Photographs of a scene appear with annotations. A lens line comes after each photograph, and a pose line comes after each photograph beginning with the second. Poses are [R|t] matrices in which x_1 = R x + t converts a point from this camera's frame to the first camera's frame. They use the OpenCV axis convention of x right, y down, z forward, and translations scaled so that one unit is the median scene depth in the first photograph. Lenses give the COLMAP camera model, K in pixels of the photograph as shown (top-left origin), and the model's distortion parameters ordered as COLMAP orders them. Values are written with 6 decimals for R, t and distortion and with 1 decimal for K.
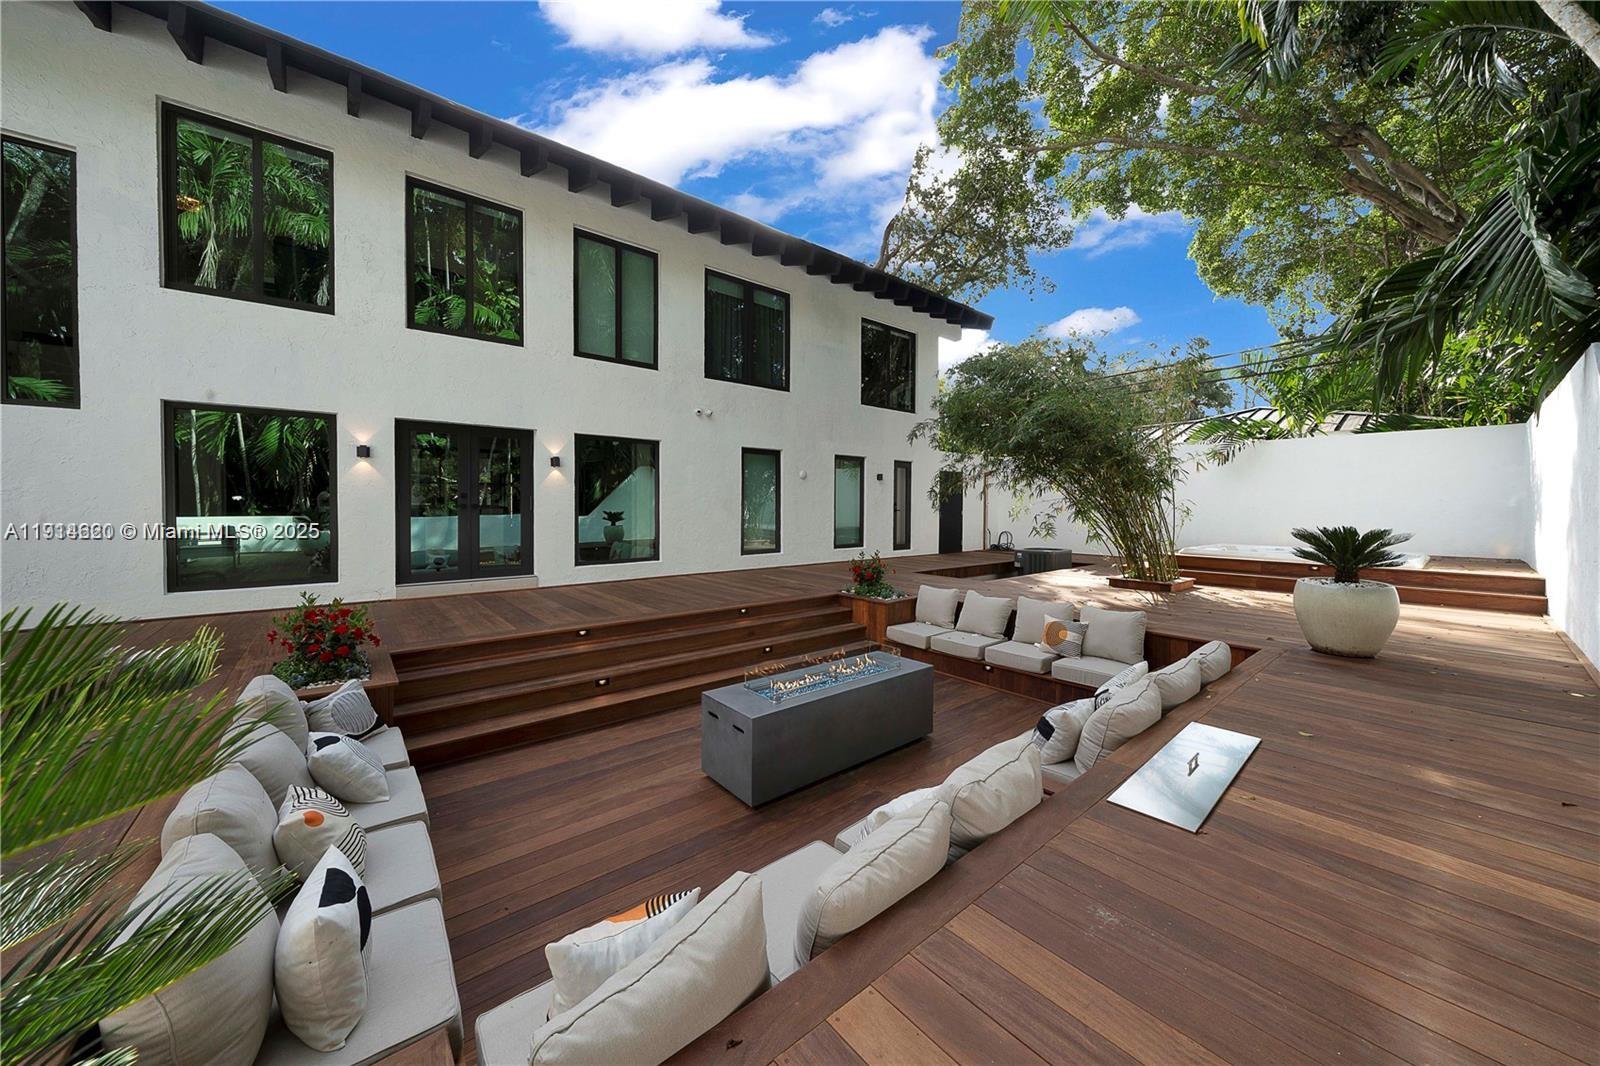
lens RADIAL K [[547.5, 0, 827.2], [0, 547.5, 519.5], [0, 0, 1]] dist [-0.009474, -0.000126]
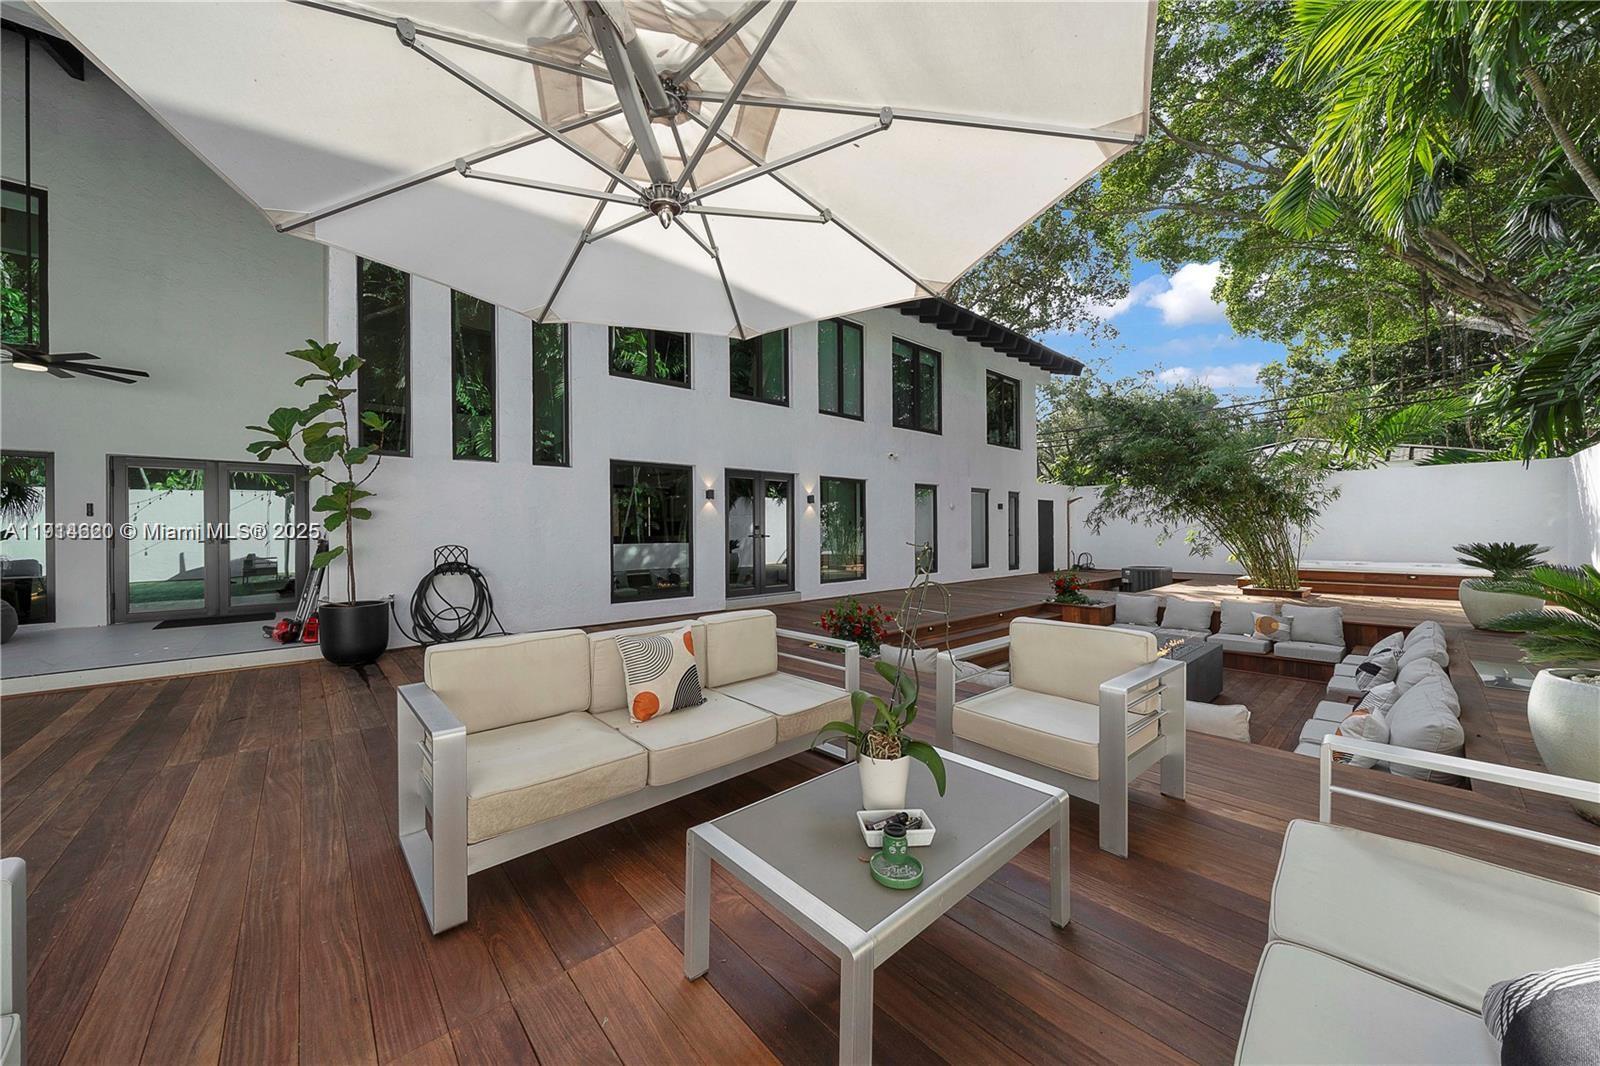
lens RADIAL K [[562.0, 0, 800.0], [0, 562.0, 533.0], [0, 0, 1]] dist [-0.002022, 0.000338]
pose [[0.999608, -0.013666, 0.024417, -0.459096], [0.014195, 0.999666, -0.021618, -0.003208], [-0.024113, 0.021956, 0.999468, -0.217136]]
